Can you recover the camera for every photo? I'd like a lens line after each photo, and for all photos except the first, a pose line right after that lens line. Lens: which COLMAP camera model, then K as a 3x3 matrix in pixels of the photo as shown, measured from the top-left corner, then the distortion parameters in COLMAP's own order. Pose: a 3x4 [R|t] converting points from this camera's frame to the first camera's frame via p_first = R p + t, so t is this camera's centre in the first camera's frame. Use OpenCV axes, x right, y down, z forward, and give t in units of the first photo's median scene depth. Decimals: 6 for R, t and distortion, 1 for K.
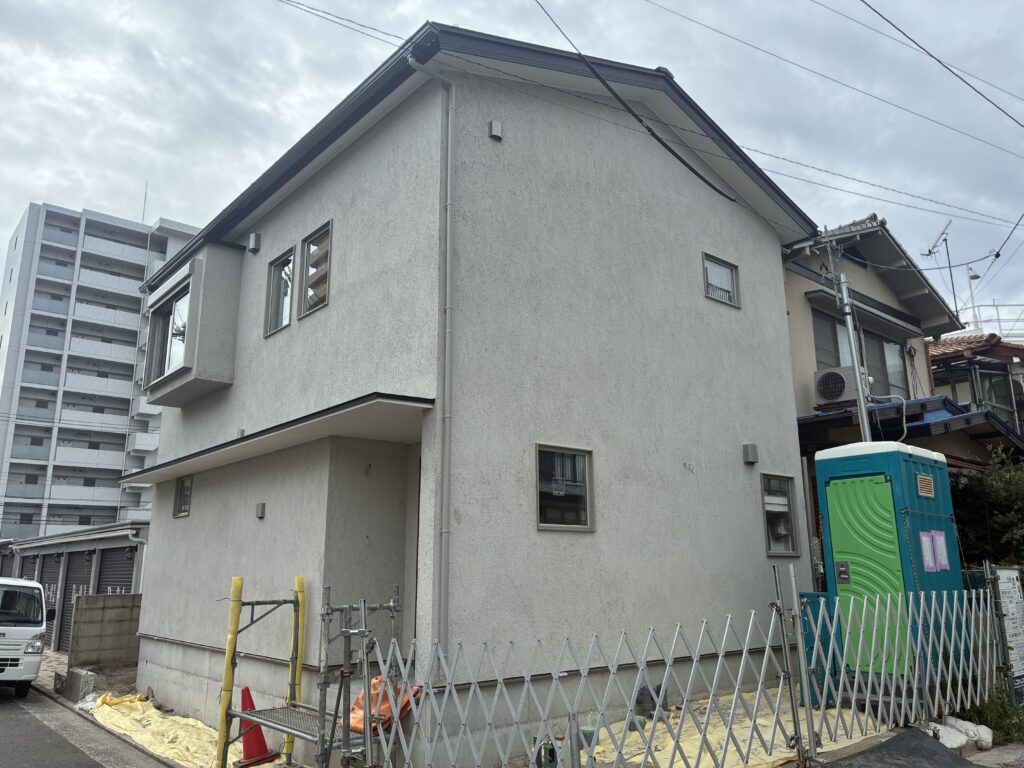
lens RADIAL K [[780.0, 0, 499.2], [0, 780.0, 386.2], [0, 0, 1]] dist [0.050228, -0.066414]
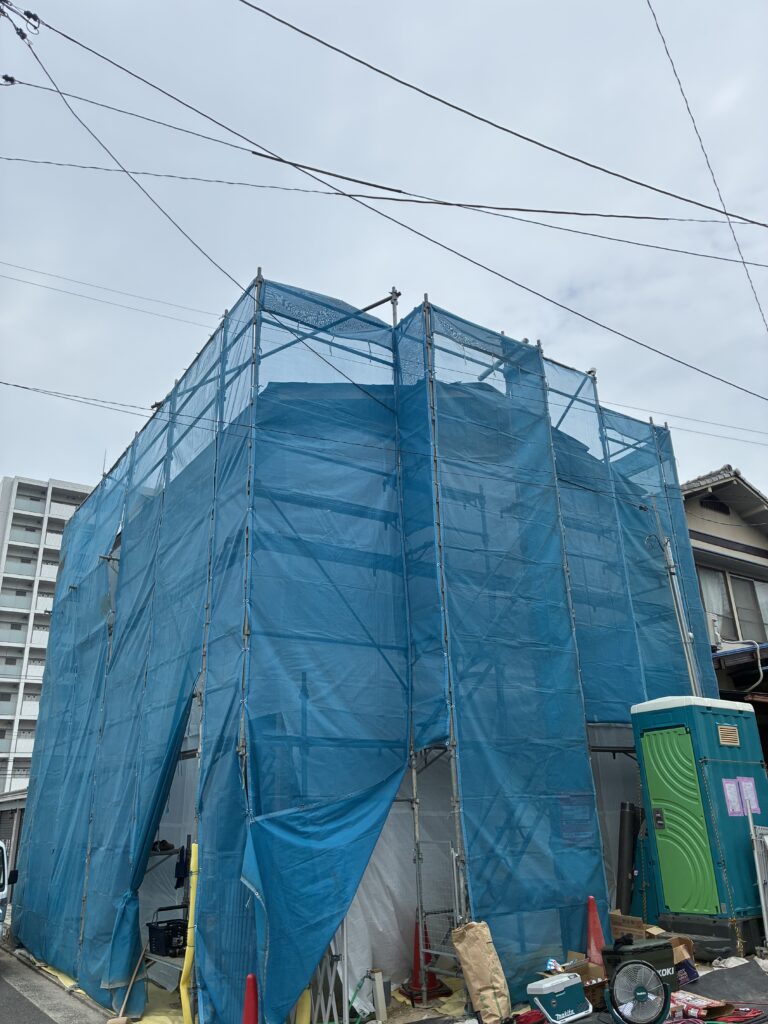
lens RADIAL K [[774.7, 0, 352.3], [0, 774.7, 506.4], [0, 0, 1]] dist [0.049624, -0.068292]
pose [[0.991489, -0.064442, -0.113123, 0.099505], [0.047186, 0.987698, -0.149085, -0.033394], [0.121338, 0.142478, 0.982332, -0.122799]]
